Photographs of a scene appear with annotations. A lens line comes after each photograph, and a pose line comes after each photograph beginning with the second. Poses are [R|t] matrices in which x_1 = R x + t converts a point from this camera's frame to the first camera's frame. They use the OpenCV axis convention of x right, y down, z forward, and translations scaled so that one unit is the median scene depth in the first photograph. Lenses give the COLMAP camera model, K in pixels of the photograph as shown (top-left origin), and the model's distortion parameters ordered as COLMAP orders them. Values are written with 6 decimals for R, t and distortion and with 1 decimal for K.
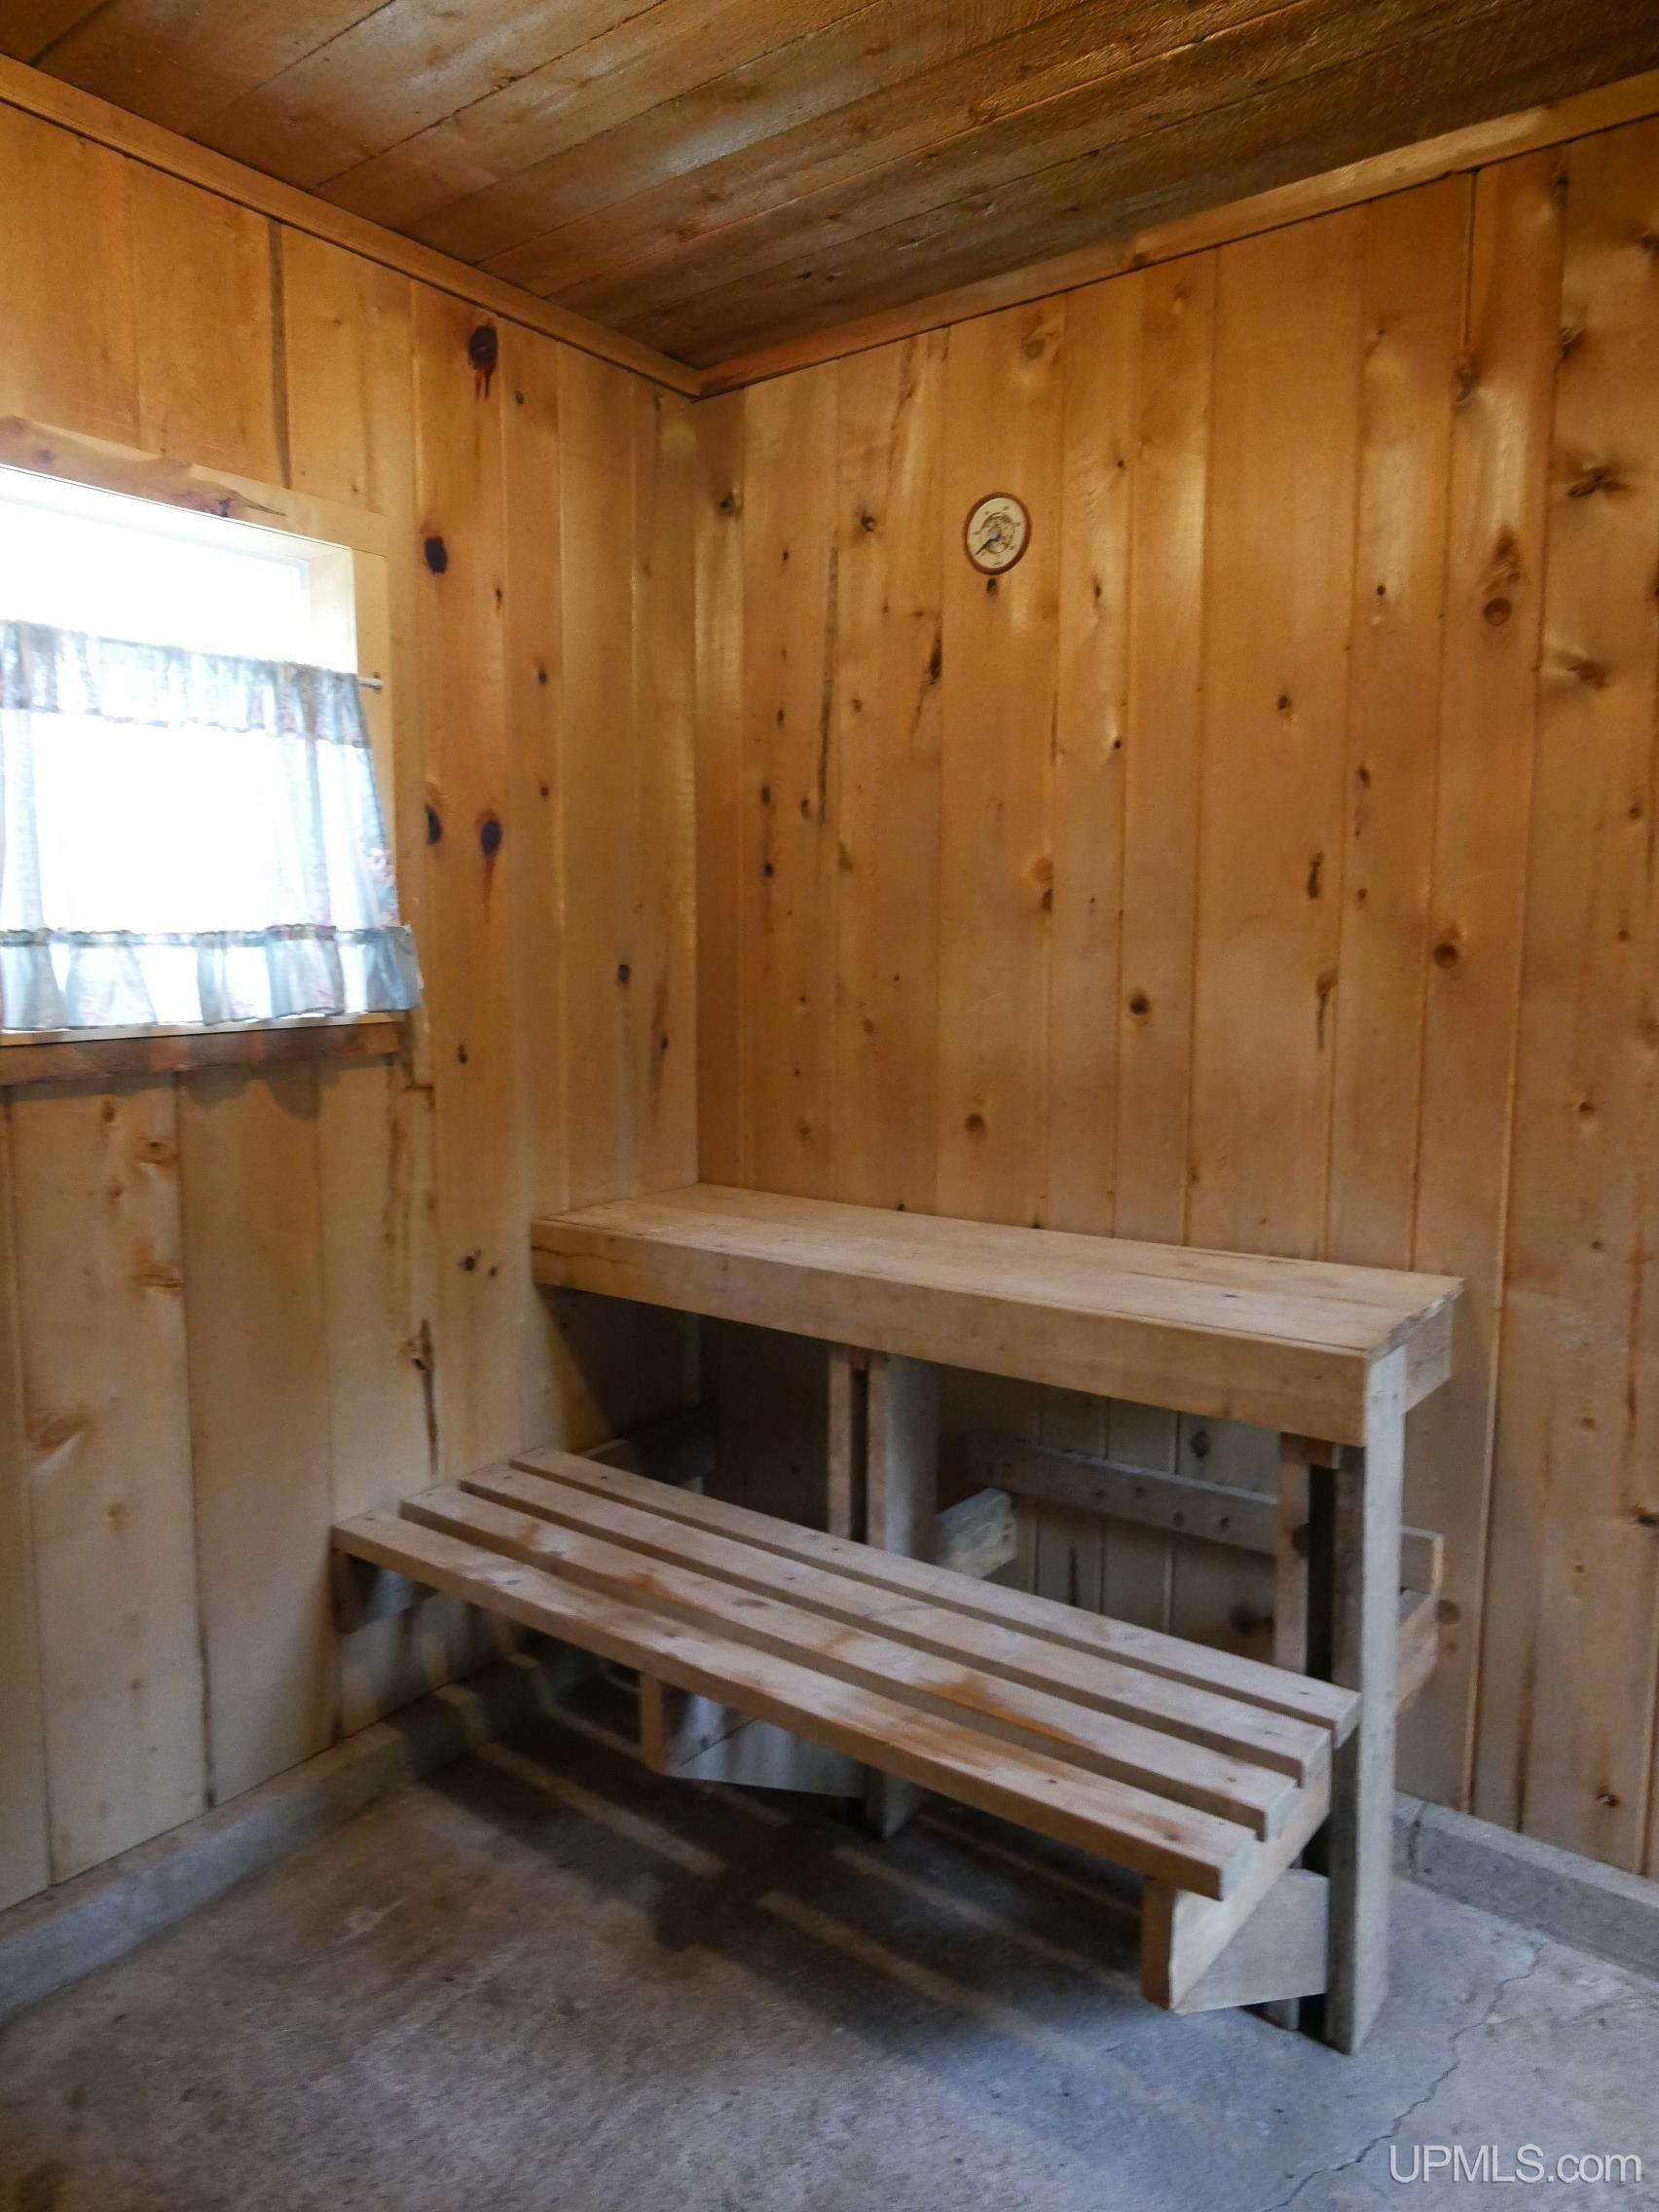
lens RADIAL K [[1457.8, 0, 829.5], [0, 1457.8, 1106.0], [0, 0, 1]] dist [0.001688, 0.000774]
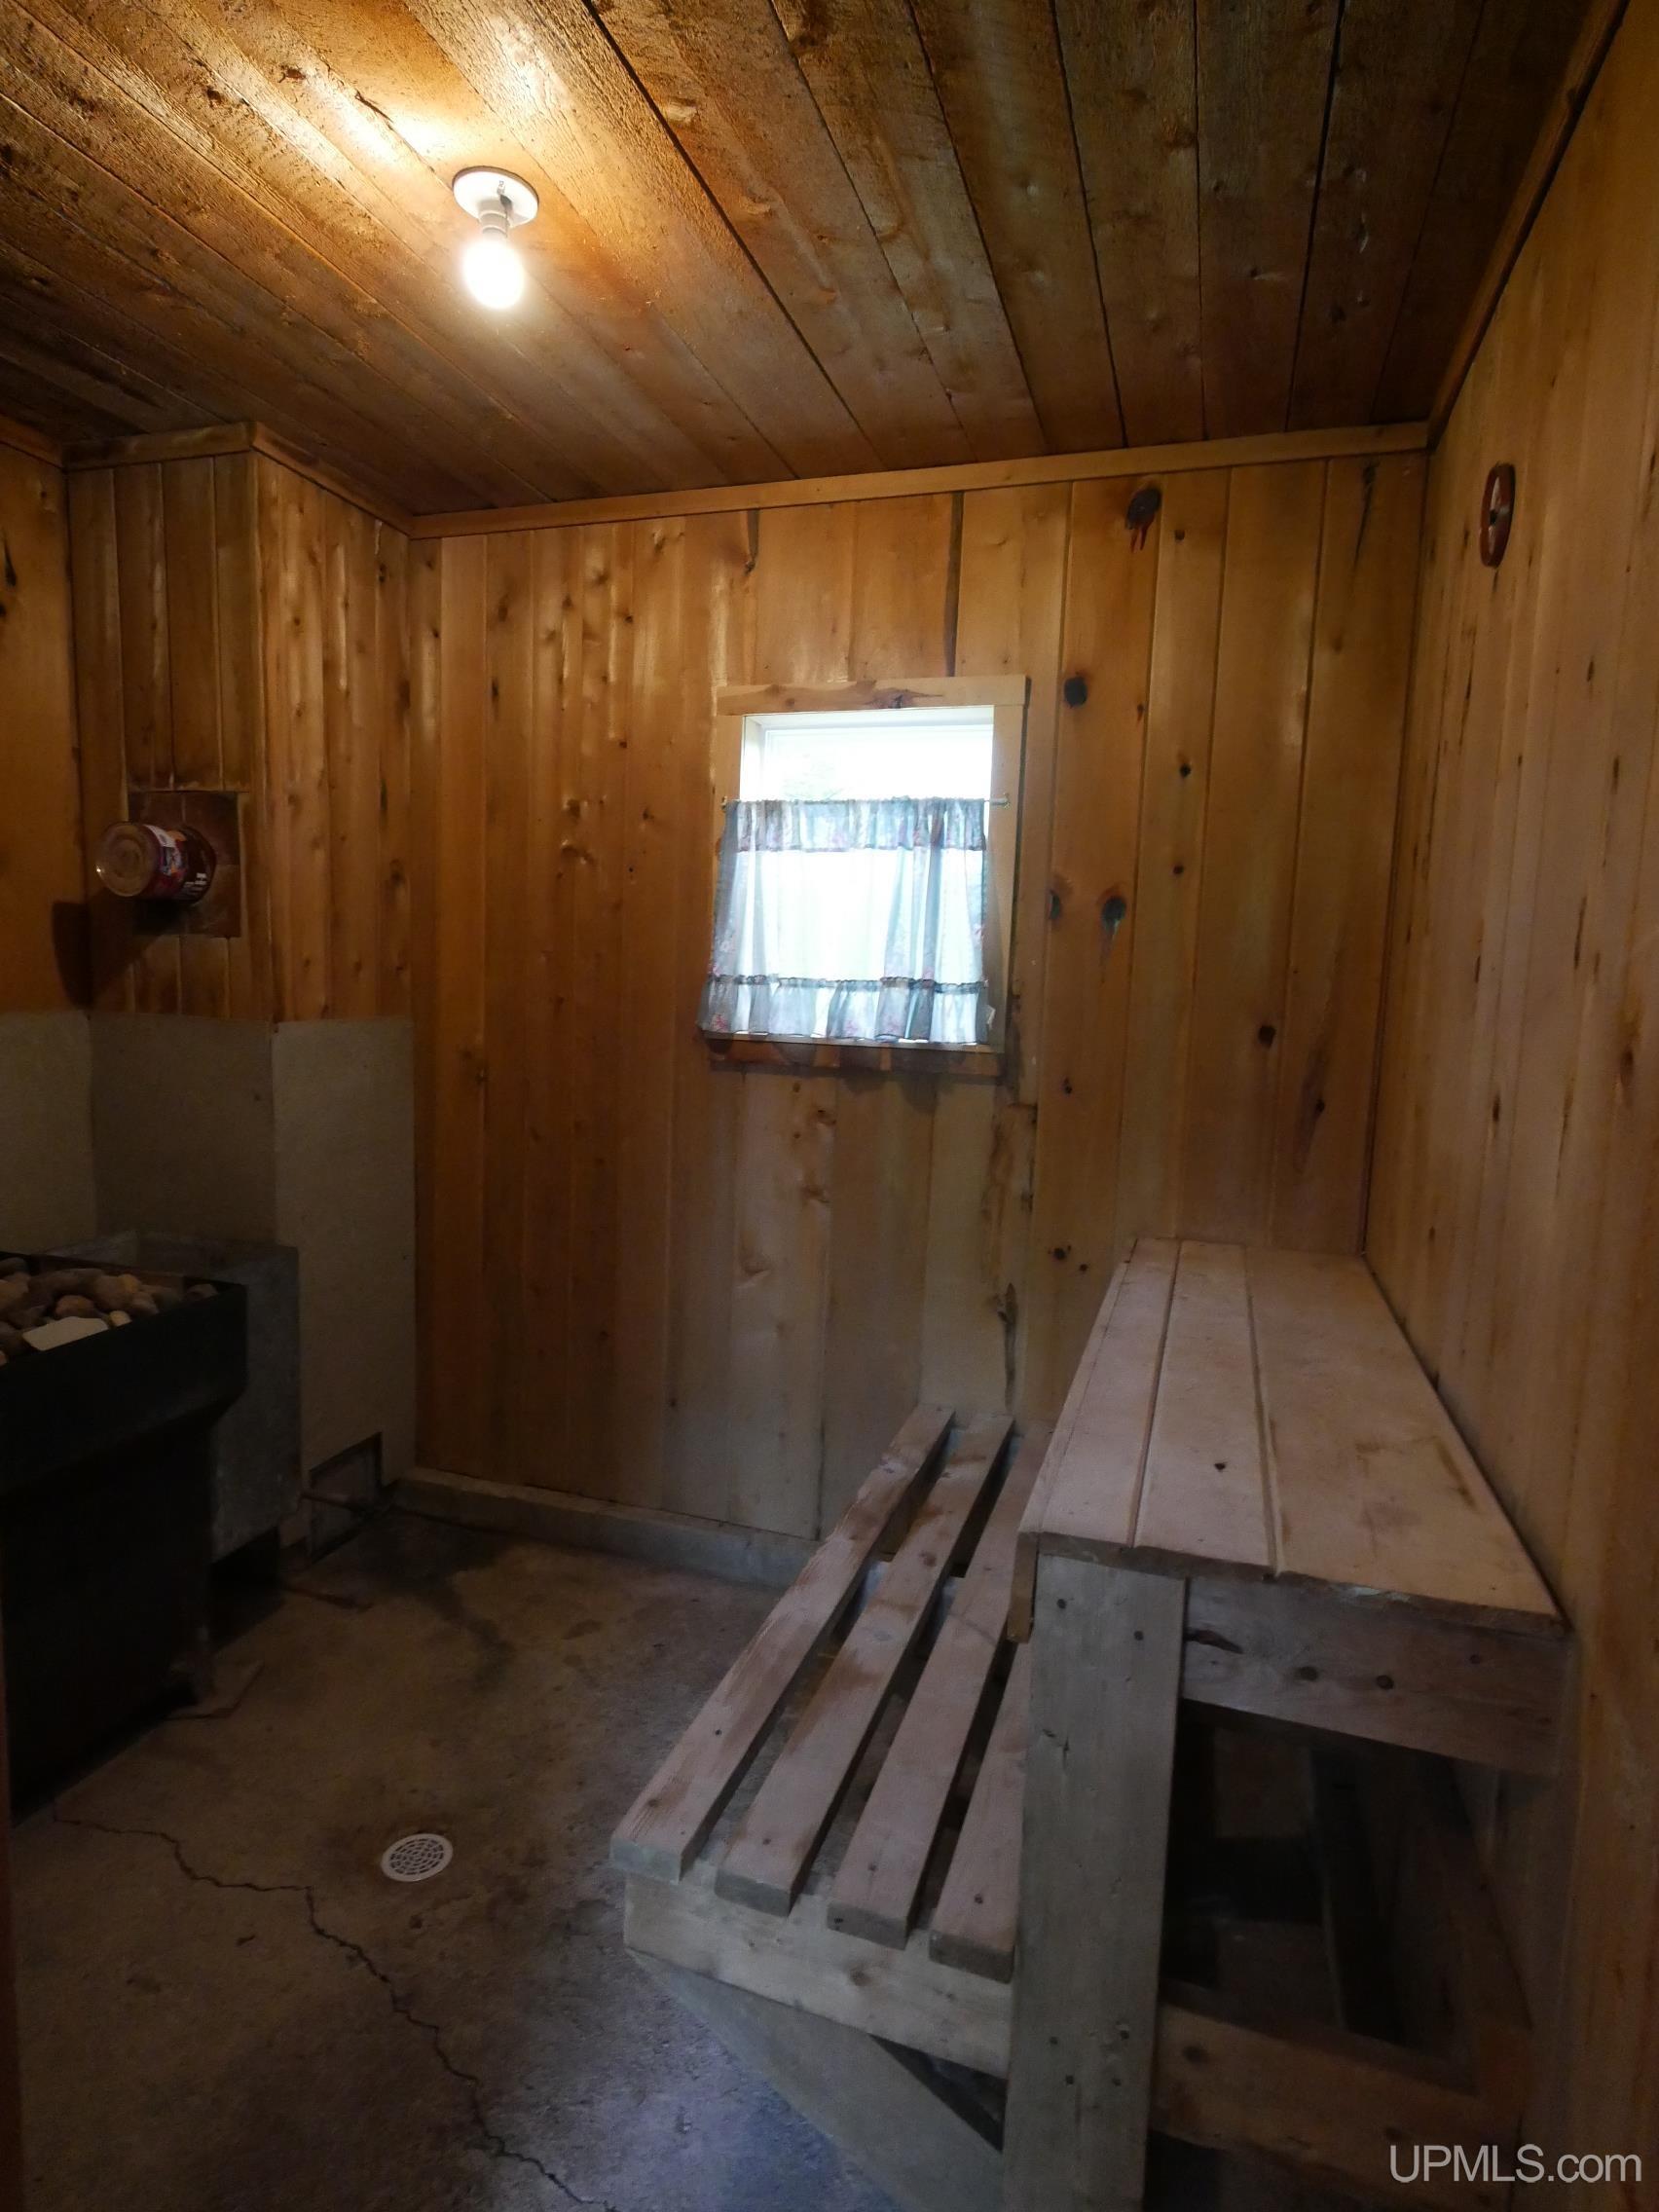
lens RADIAL K [[1216.4, 0, 829.5], [0, 1216.4, 1106.0], [0, 0, 1]] dist [0.000285, 0.000524]
pose [[0.325202, 0.117479, -0.938319, 0.731712], [-0.144343, 0.986793, 0.073522, -0.072974], [0.934563, 0.111531, 0.337864, 0.509357]]
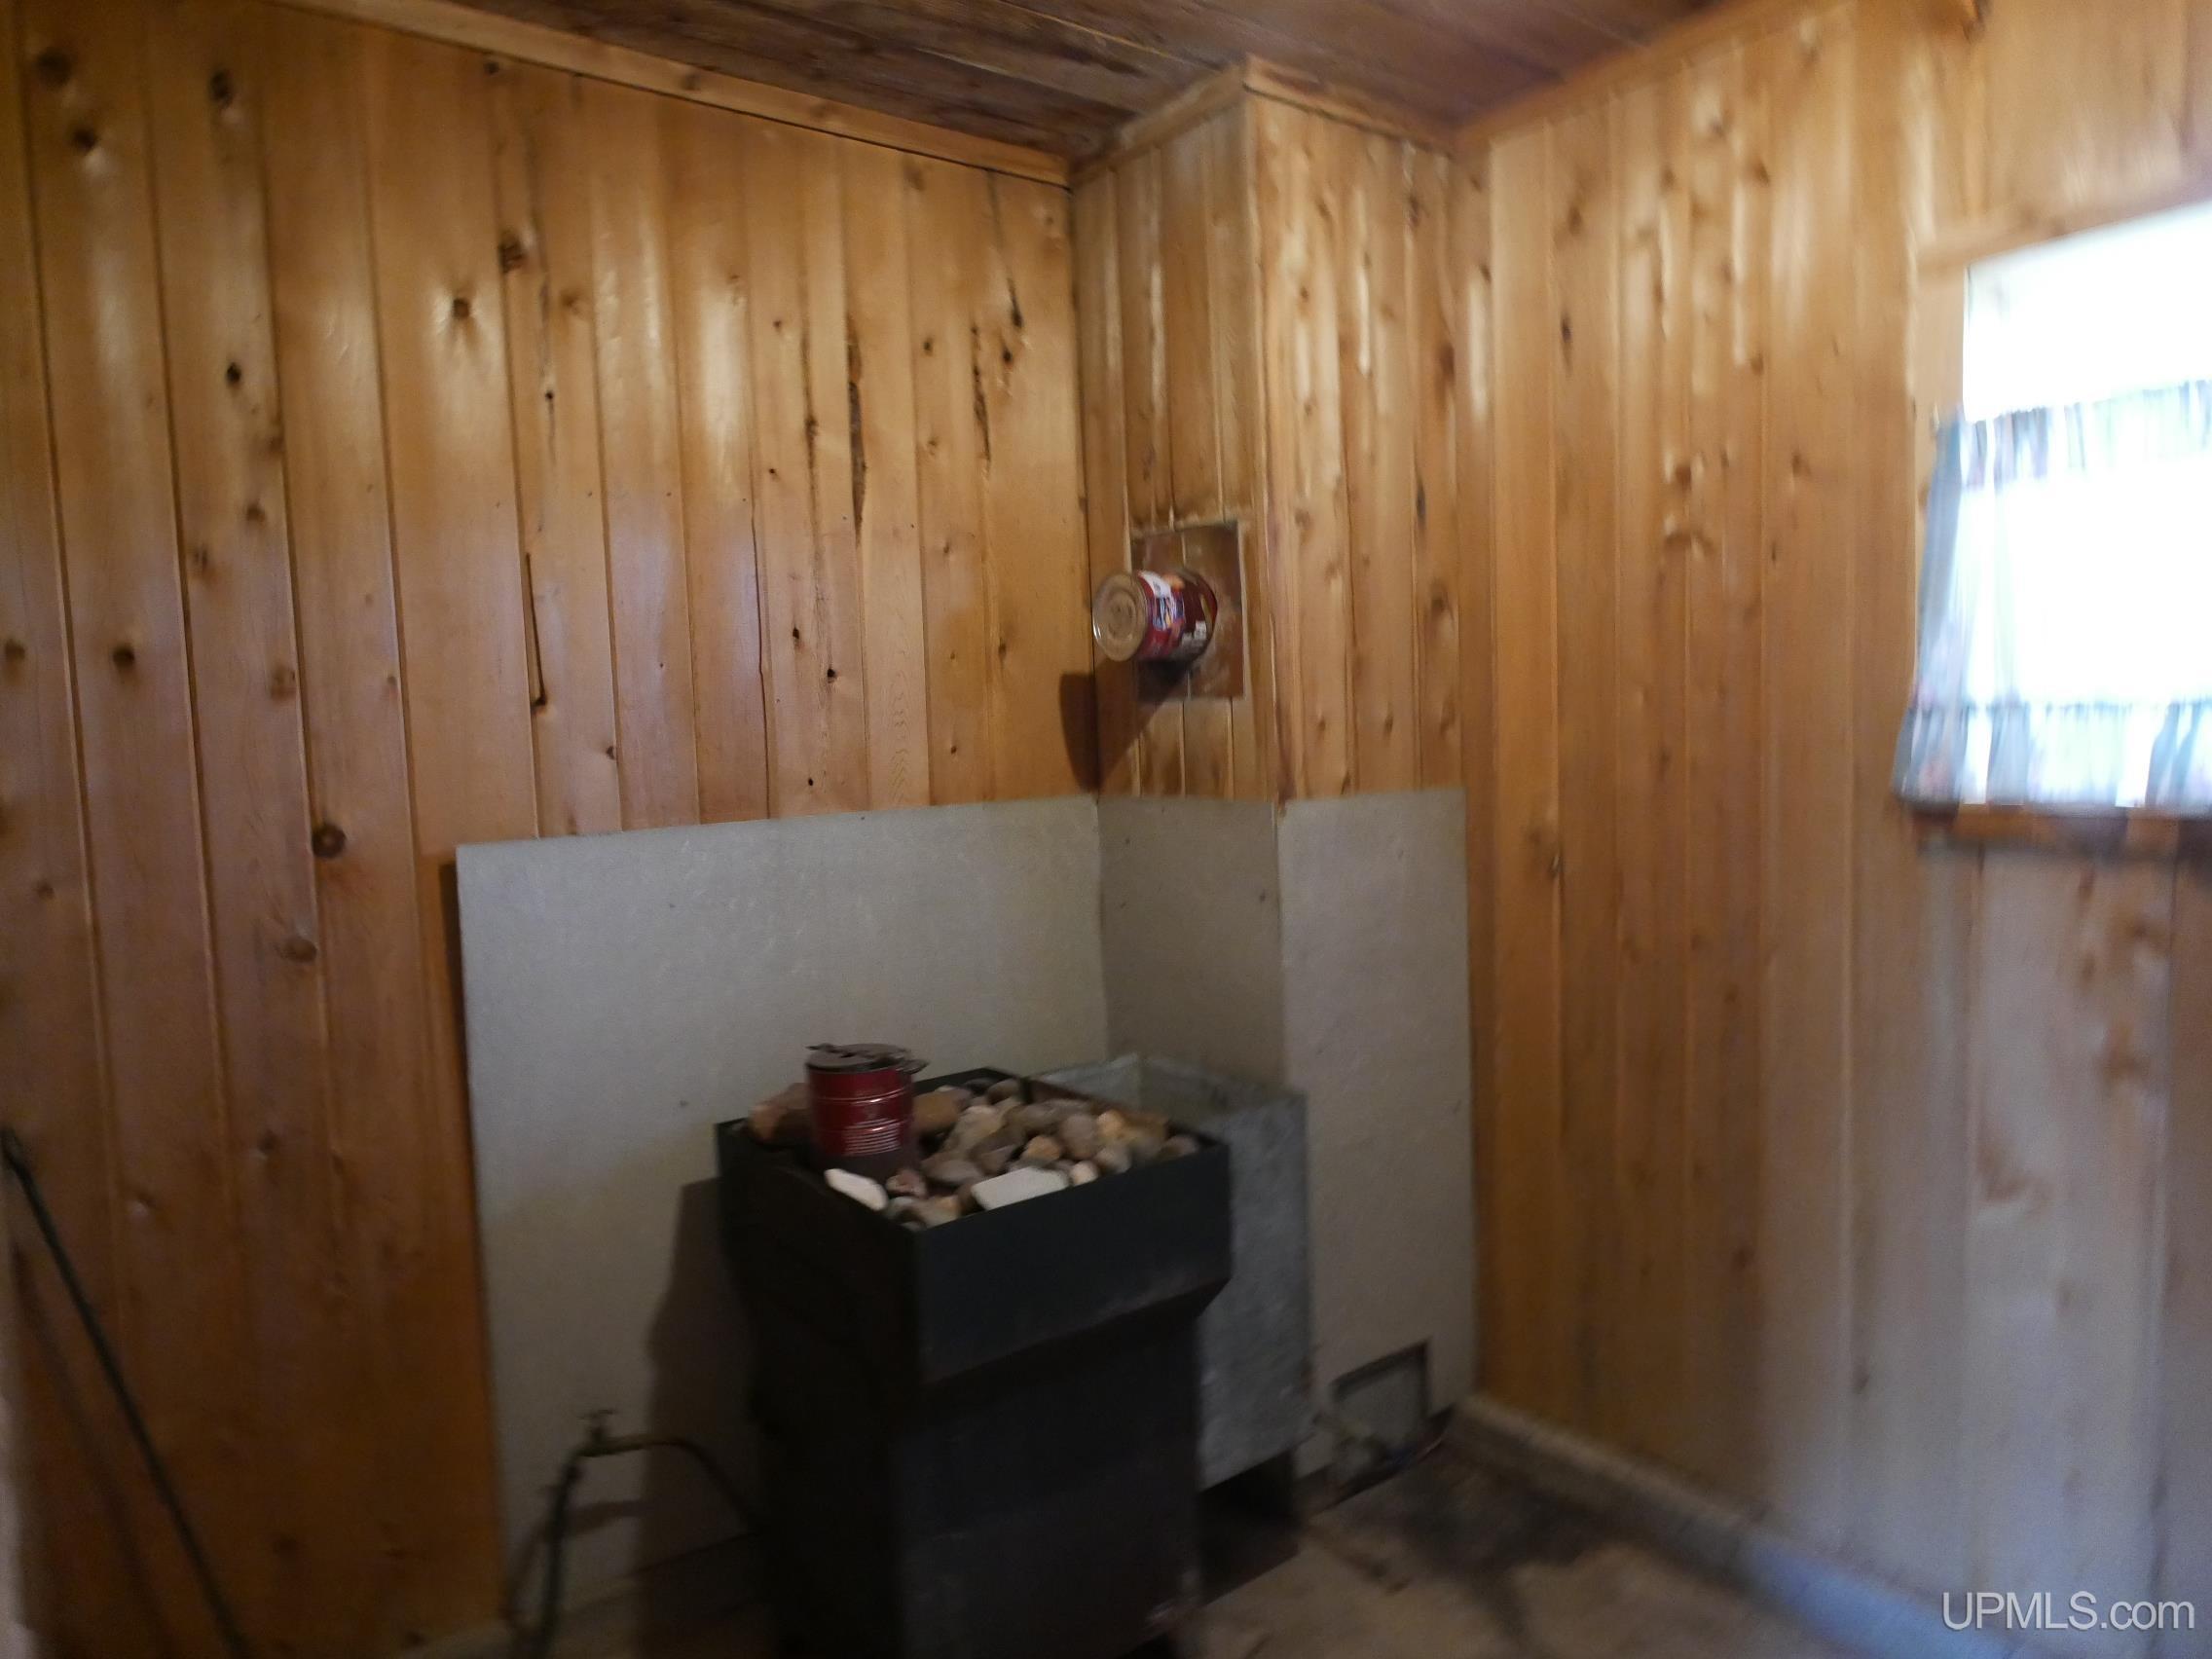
lens RADIAL K [[1424.4, 0, 1106.0], [0, 1424.4, 829.5], [0, 0, 1]] dist [-0.002664, 0.000319]
pose [[-0.292778, 0.080026, -0.952826, 0.521883], [-0.076238, 0.991365, 0.106689, -0.073752], [0.953136, 0.103878, -0.284149, 0.578381]]
